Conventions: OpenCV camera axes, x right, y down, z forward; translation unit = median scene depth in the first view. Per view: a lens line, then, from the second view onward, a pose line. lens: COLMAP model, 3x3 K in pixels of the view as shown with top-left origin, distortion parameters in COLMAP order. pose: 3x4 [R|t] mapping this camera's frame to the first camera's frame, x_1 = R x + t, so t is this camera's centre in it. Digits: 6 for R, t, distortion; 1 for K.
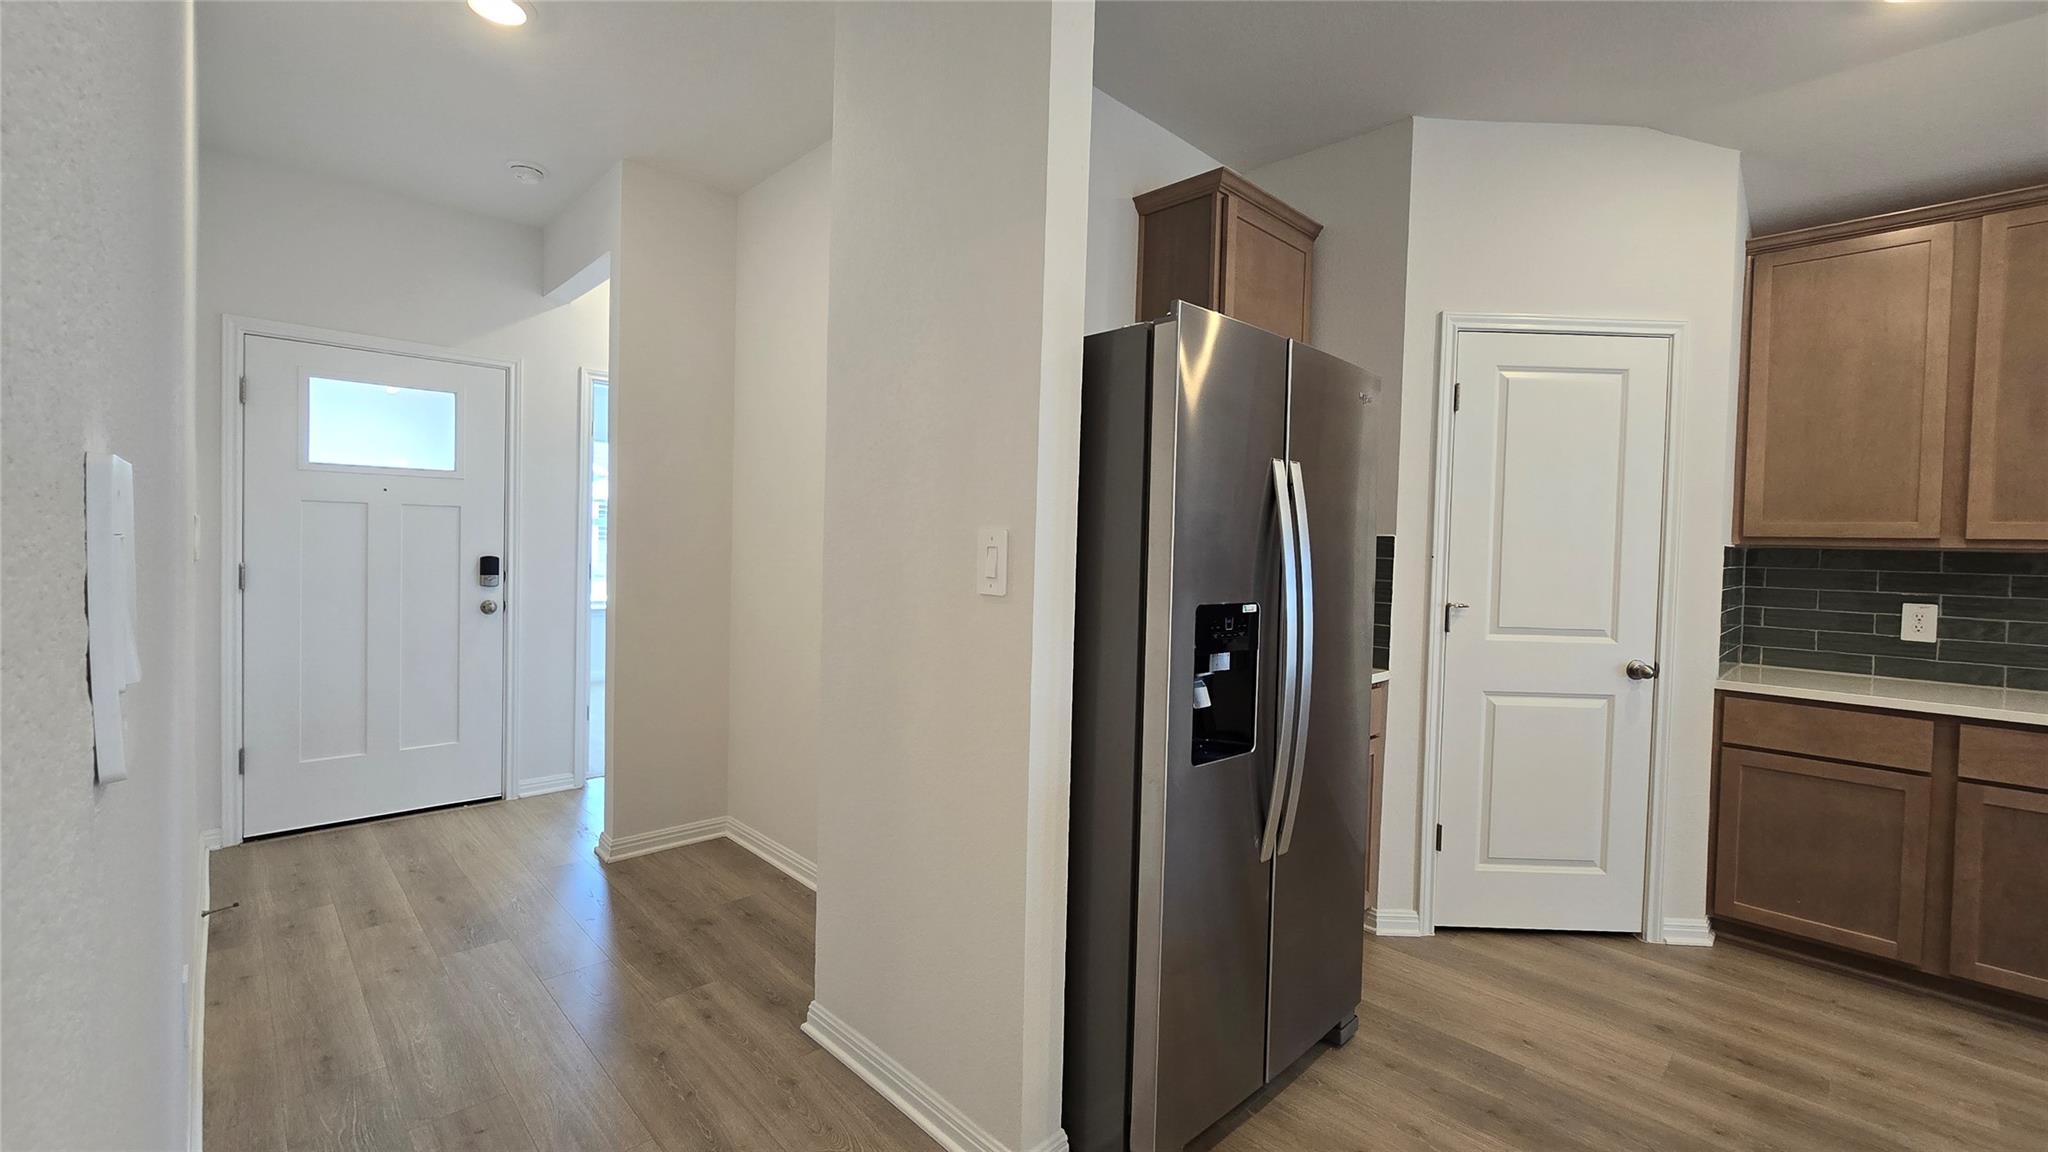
lens RADIAL K [[829.9, 0, 1035.2], [0, 829.9, 563.7], [0, 0, 1]] dist [-0.018675, -0.000003]
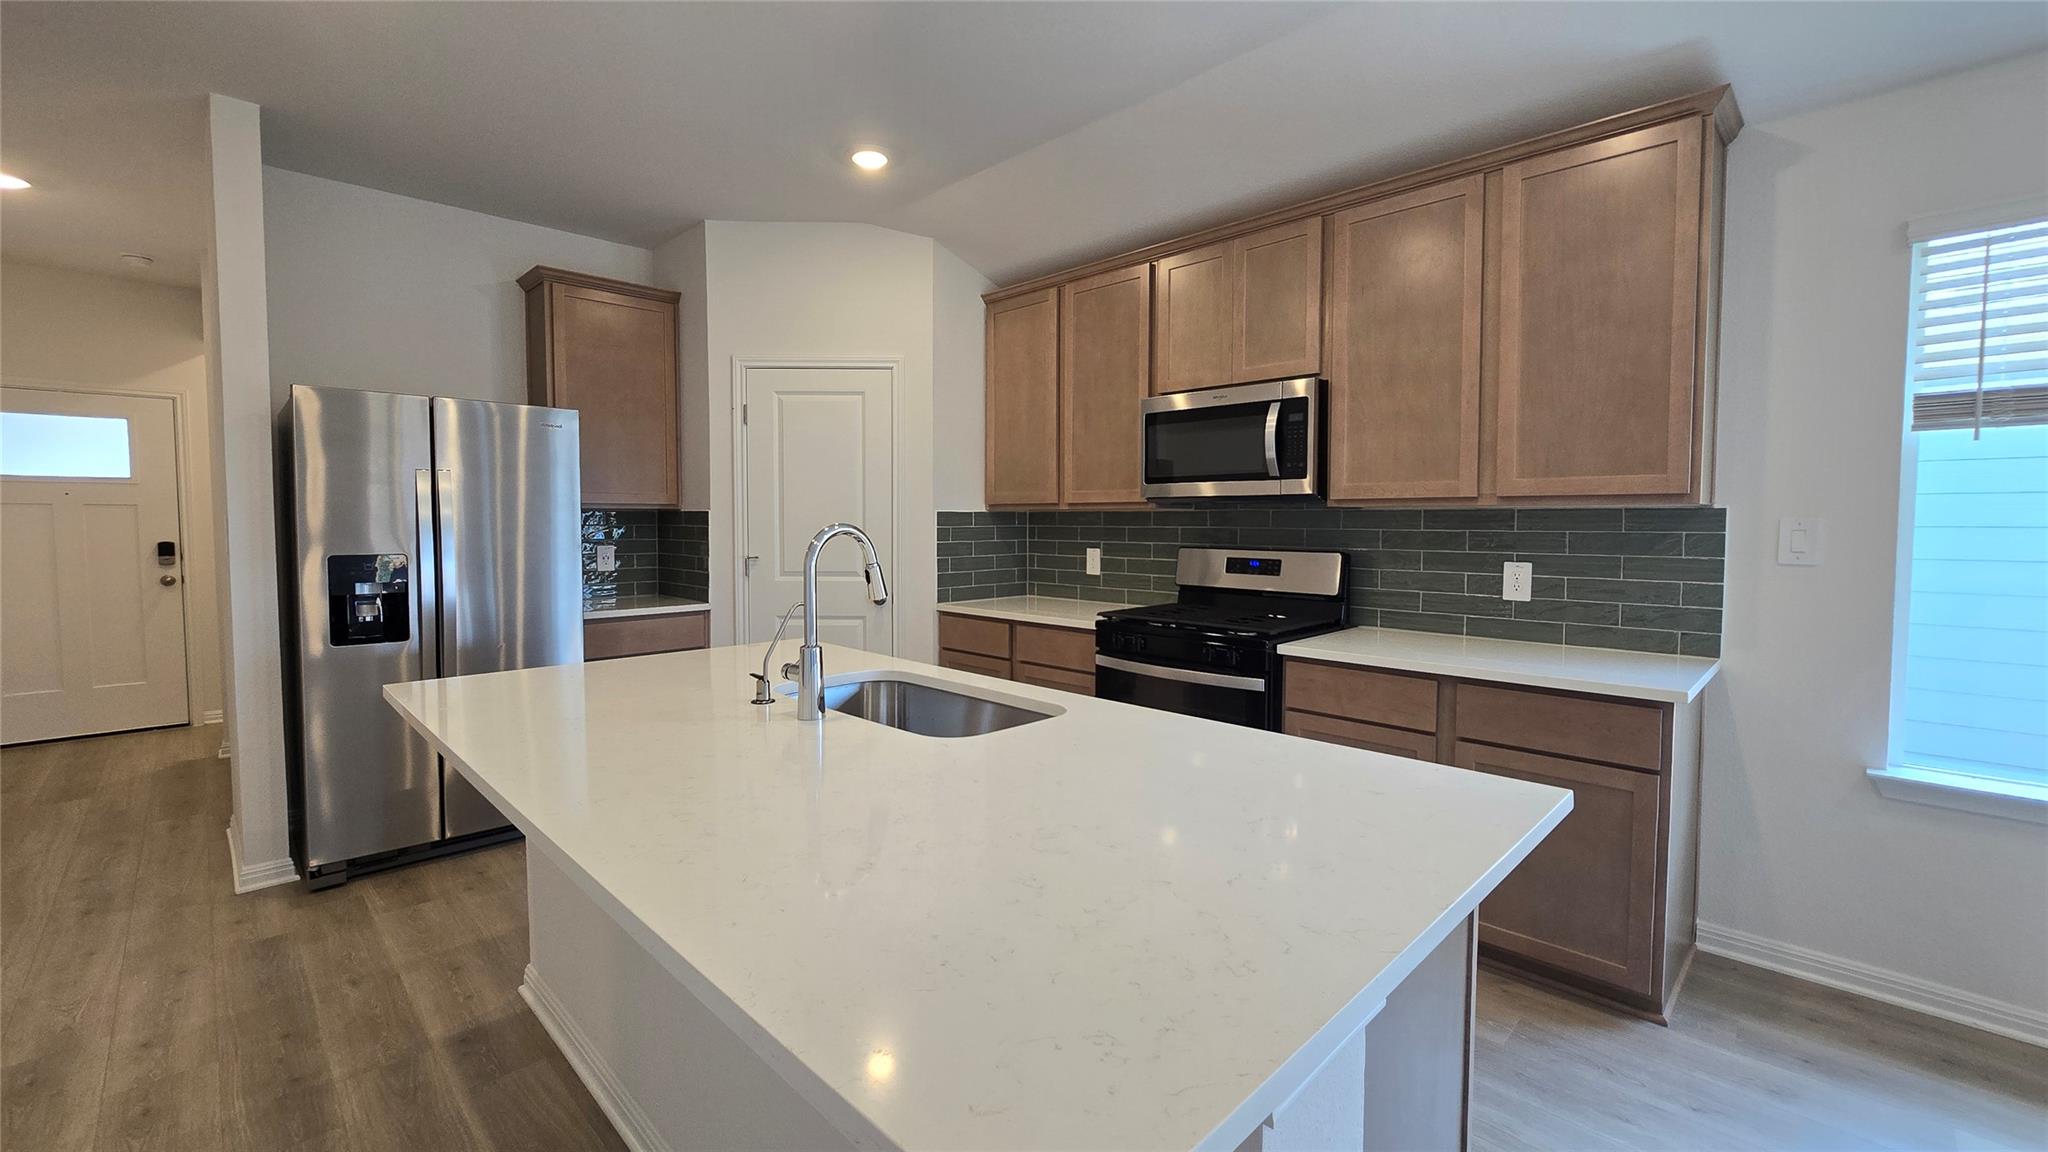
lens RADIAL K [[829.9, 0, 1035.2], [0, 829.9, 563.7], [0, 0, 1]] dist [-0.018675, -0.000003]
pose [[0.999534, -0.023070, 0.019972, 0.960989], [0.022807, 0.999651, 0.013301, 0.053978], [-0.020272, -0.012840, 0.999712, -0.462578]]
